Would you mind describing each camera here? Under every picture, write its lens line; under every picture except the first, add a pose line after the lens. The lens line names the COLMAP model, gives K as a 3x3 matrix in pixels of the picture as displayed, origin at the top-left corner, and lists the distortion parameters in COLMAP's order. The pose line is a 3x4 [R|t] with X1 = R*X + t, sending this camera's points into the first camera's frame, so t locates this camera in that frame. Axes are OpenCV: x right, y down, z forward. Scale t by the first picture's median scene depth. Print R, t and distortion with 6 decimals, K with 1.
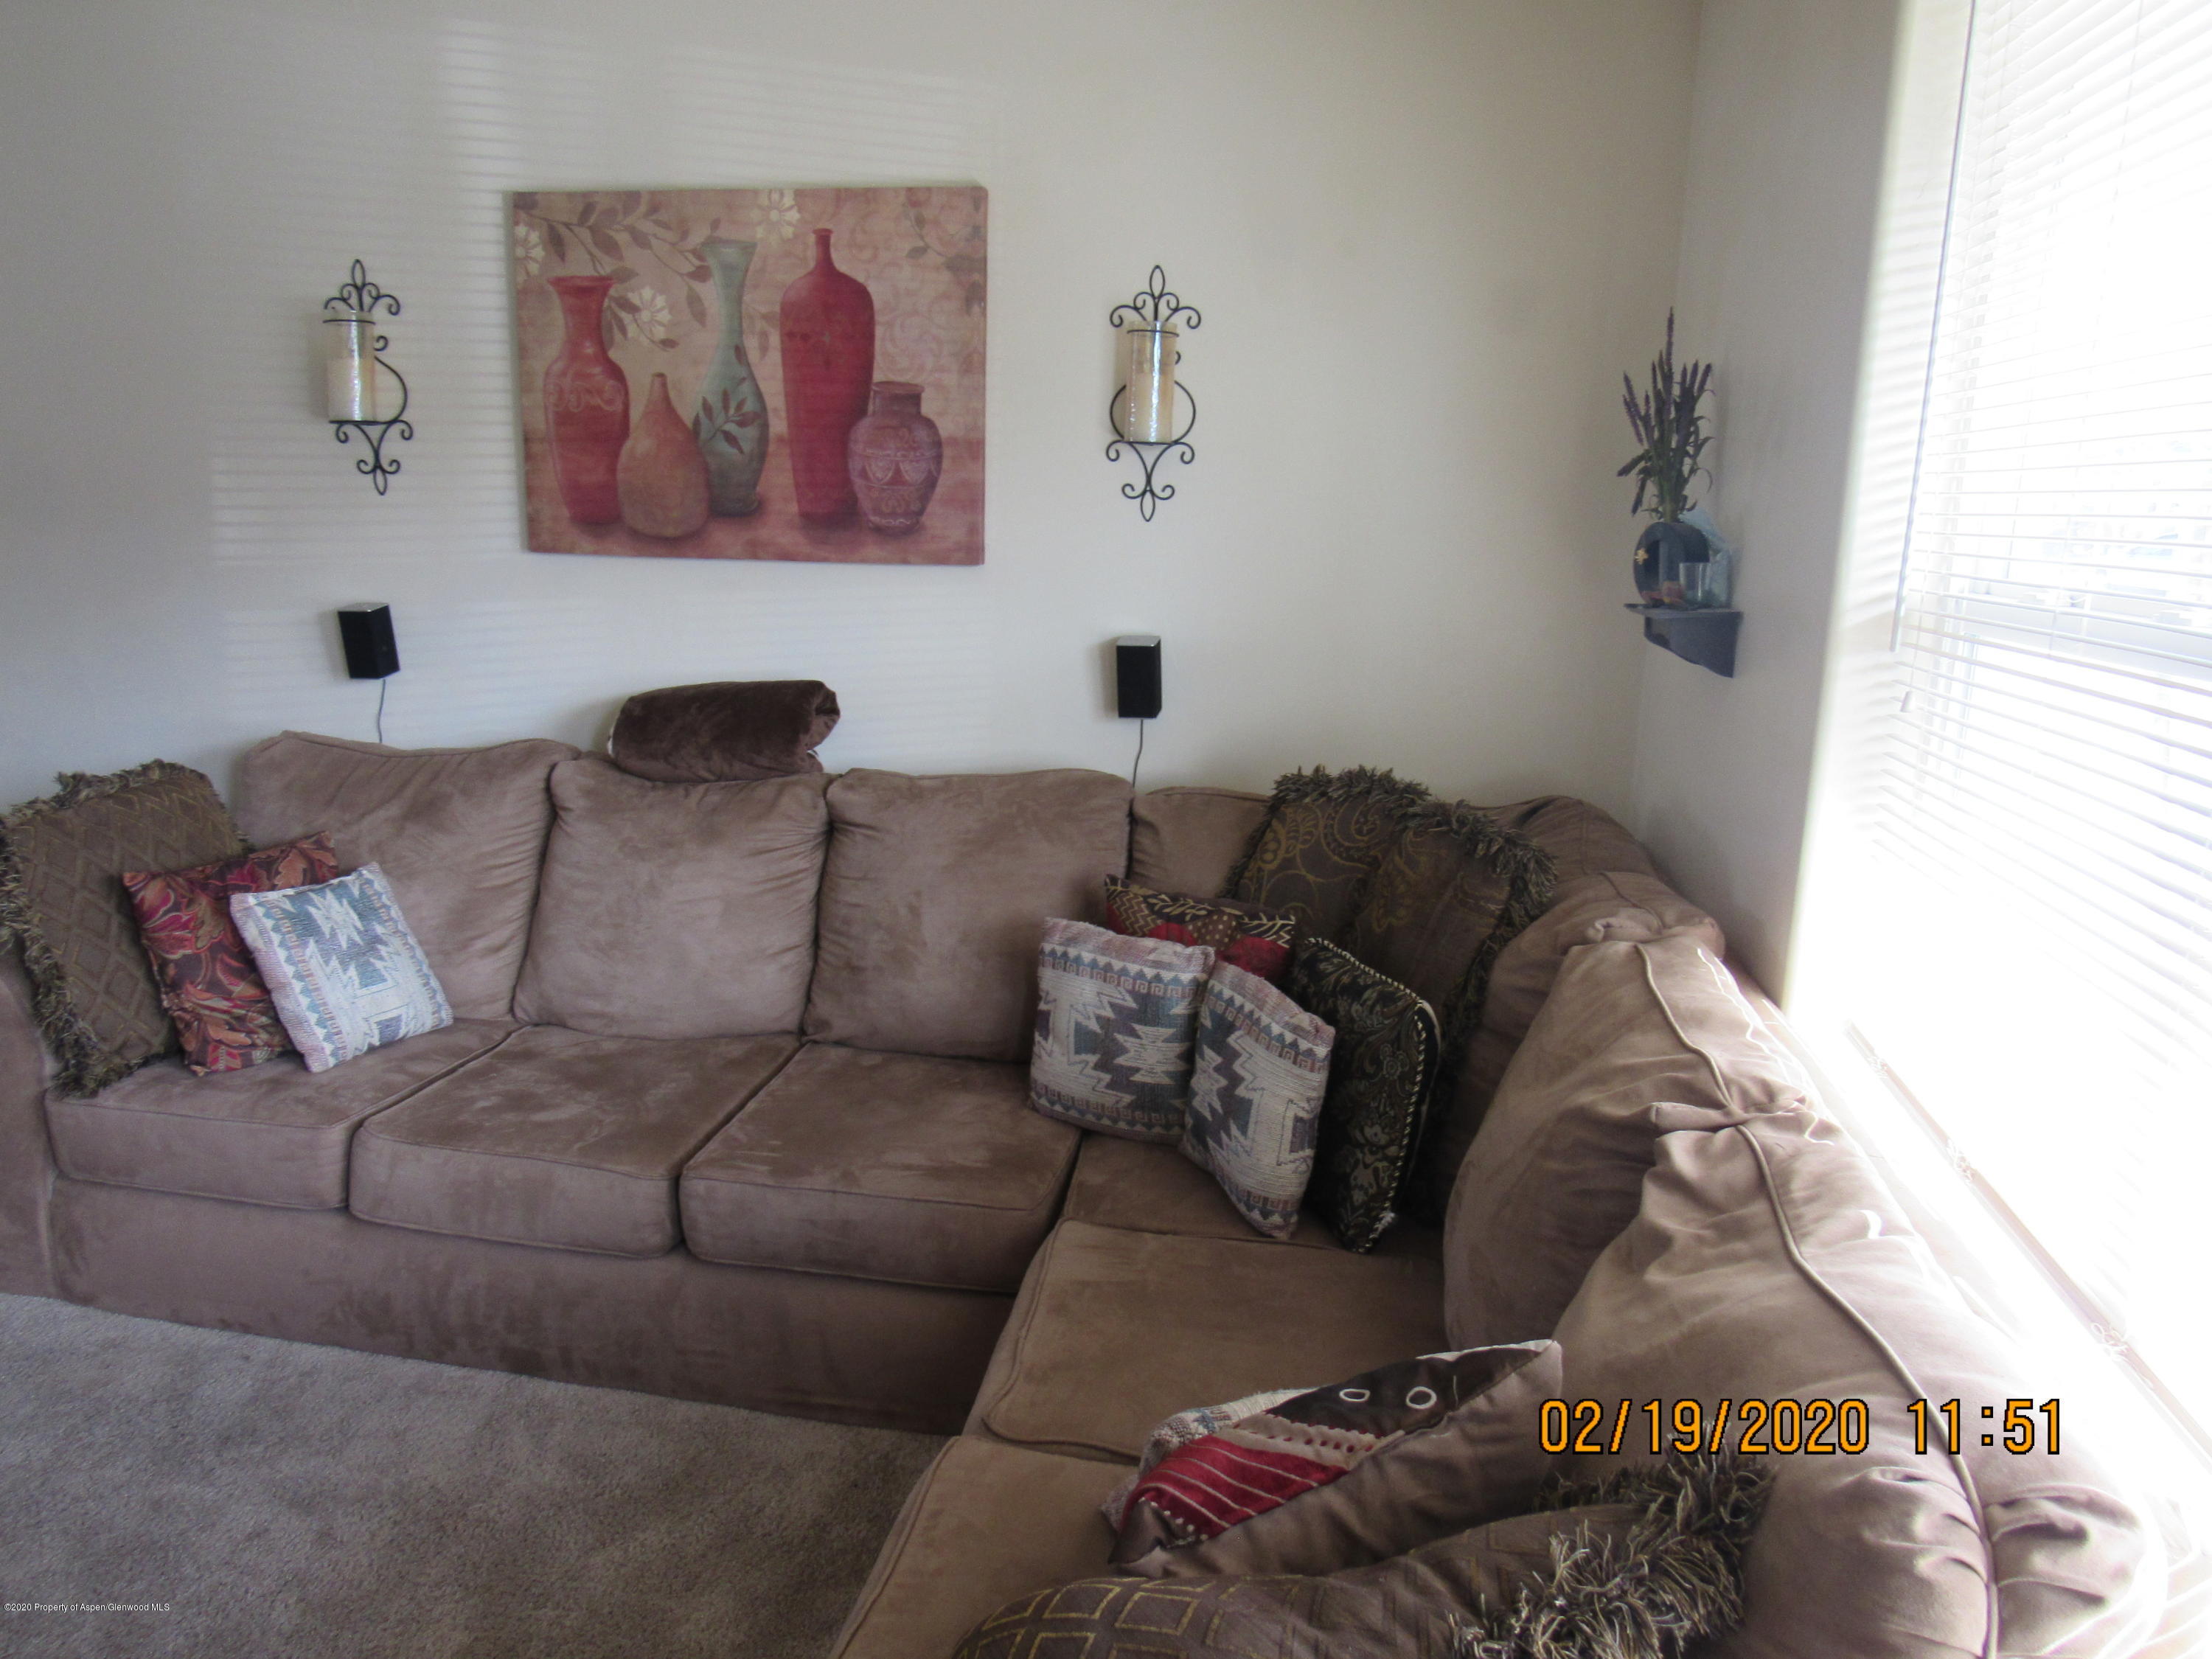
lens RADIAL K [[1591.5, 0, 1106.0], [0, 1591.5, 829.5], [0, 0, 1]] dist [0.001820, 0.000240]
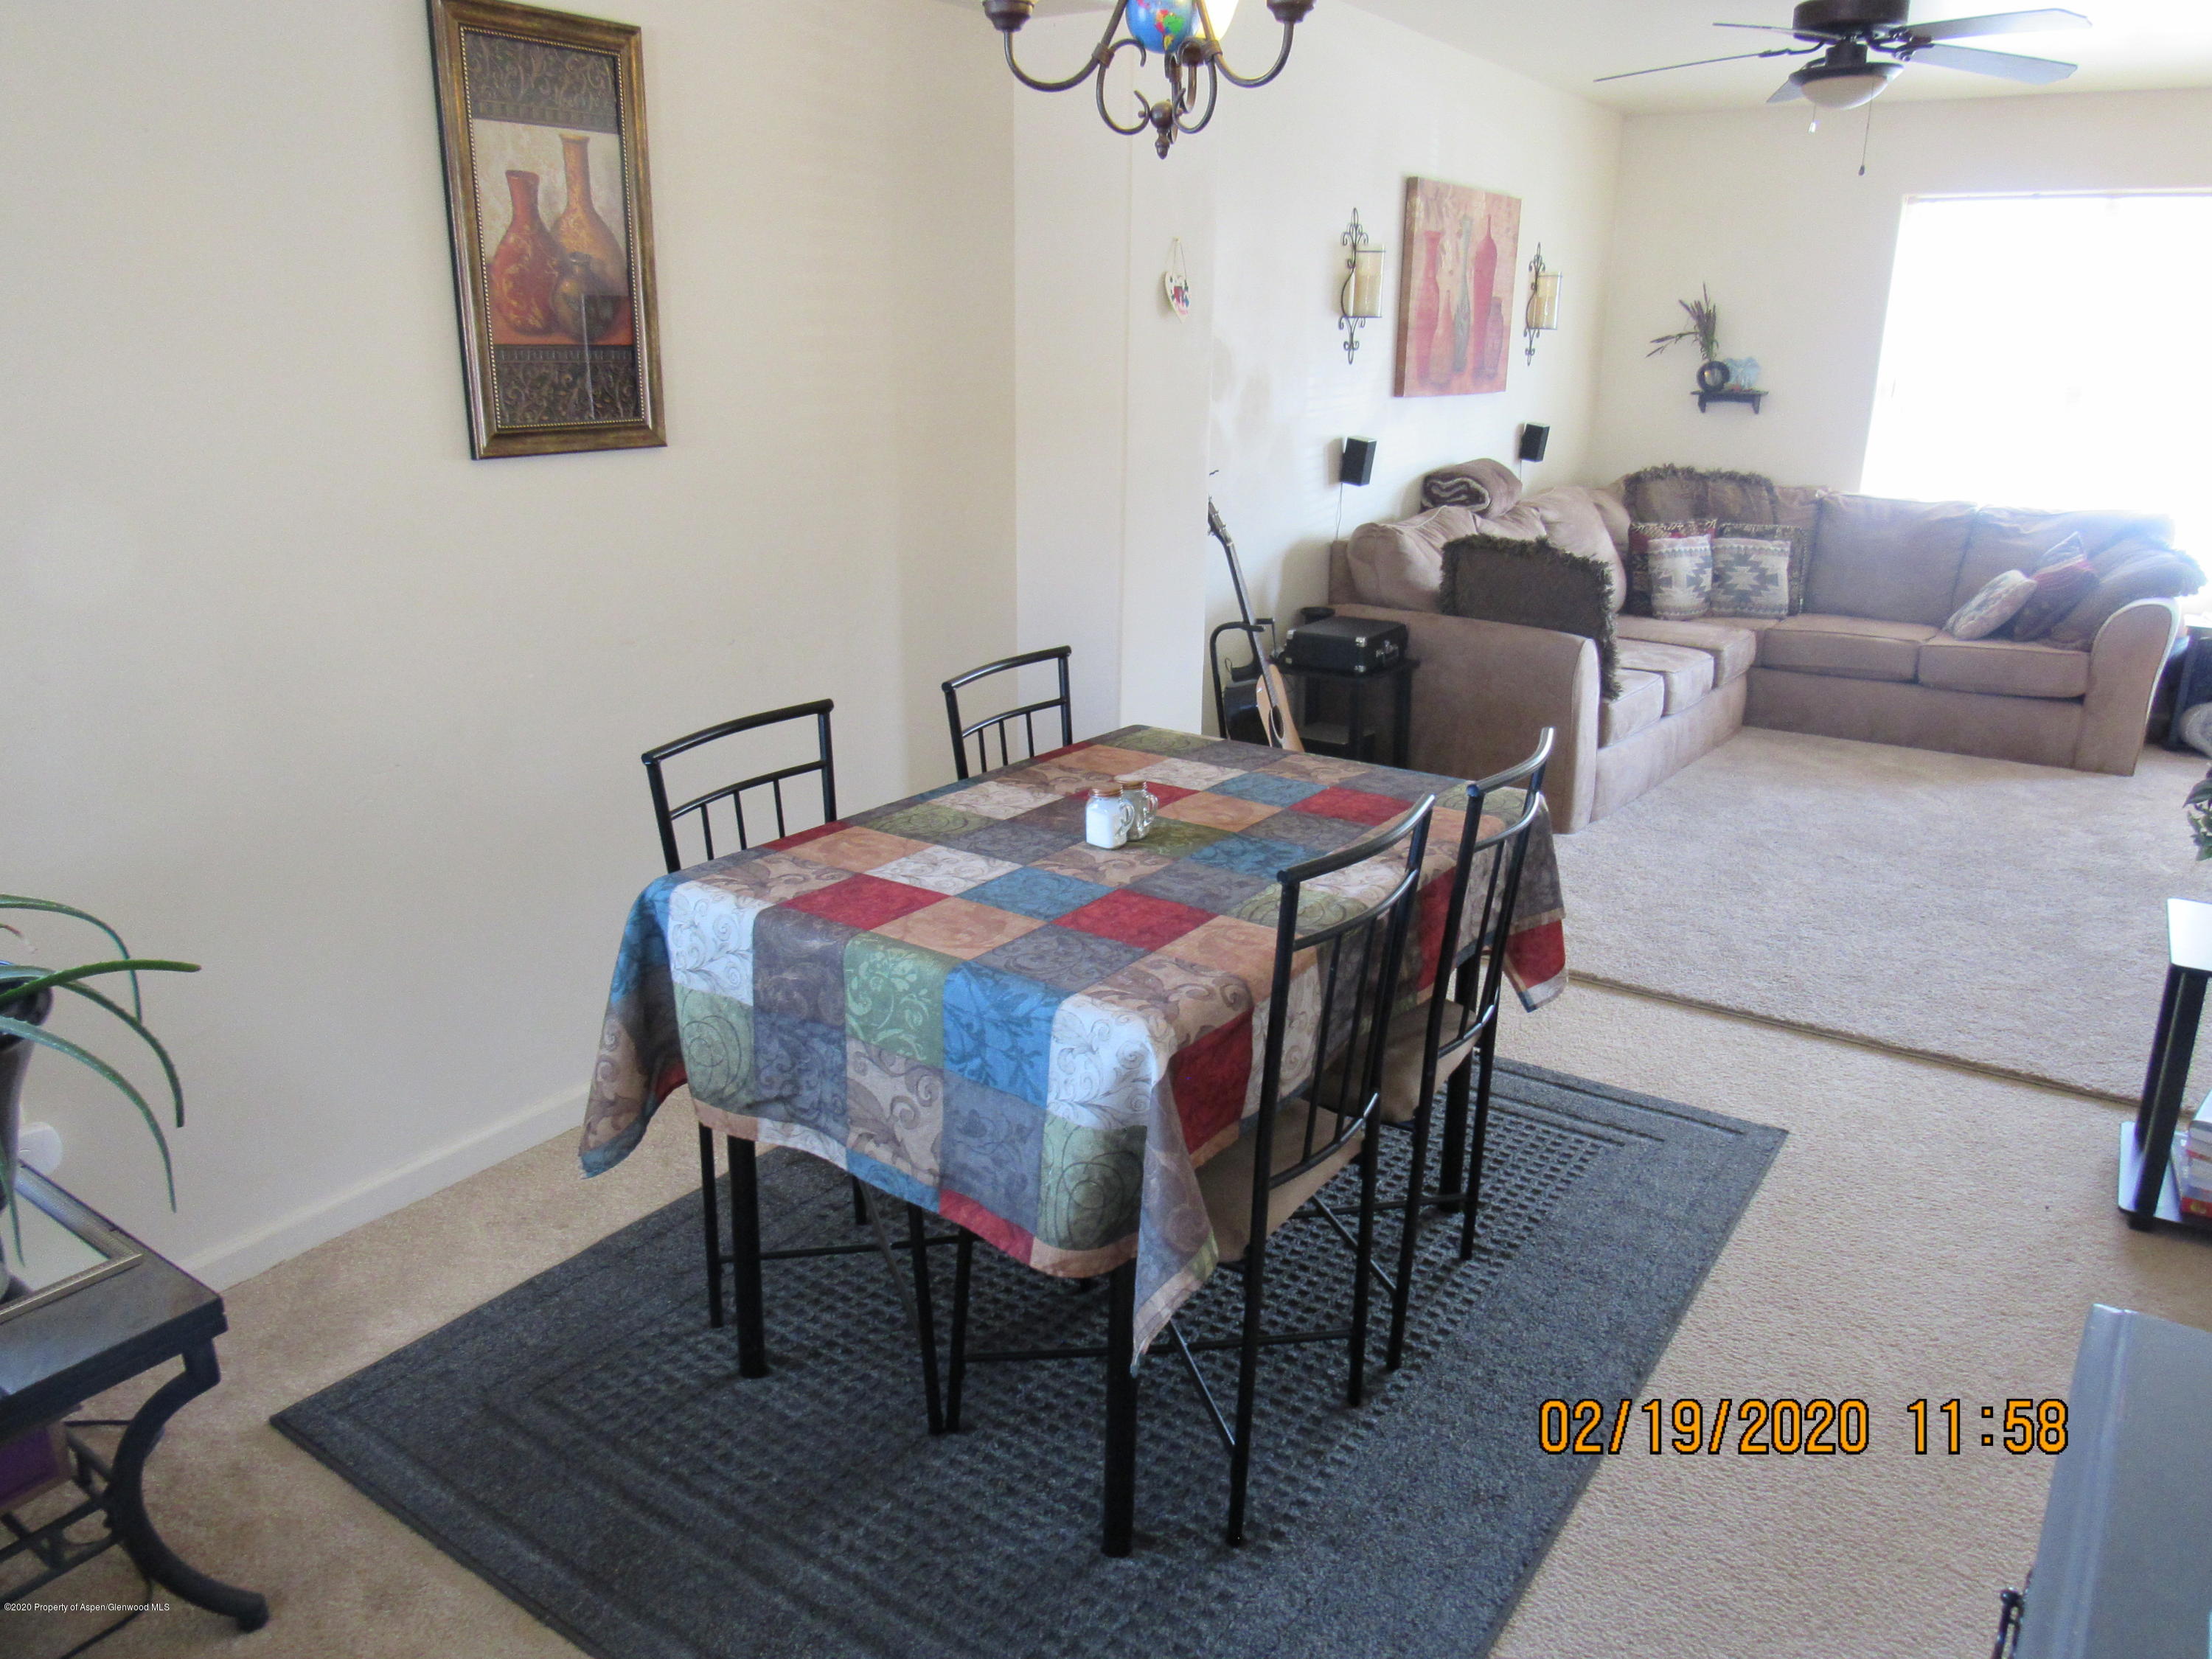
lens RADIAL K [[1591.5, 0, 1106.0], [0, 1591.5, 829.5], [0, 0, 1]] dist [0.001820, 0.000240]
pose [[0.446409, -0.276504, 0.851037, -2.115259], [0.188167, 0.958803, 0.212815, -0.158576], [-0.874821, 0.065135, 0.480048, 0.520878]]
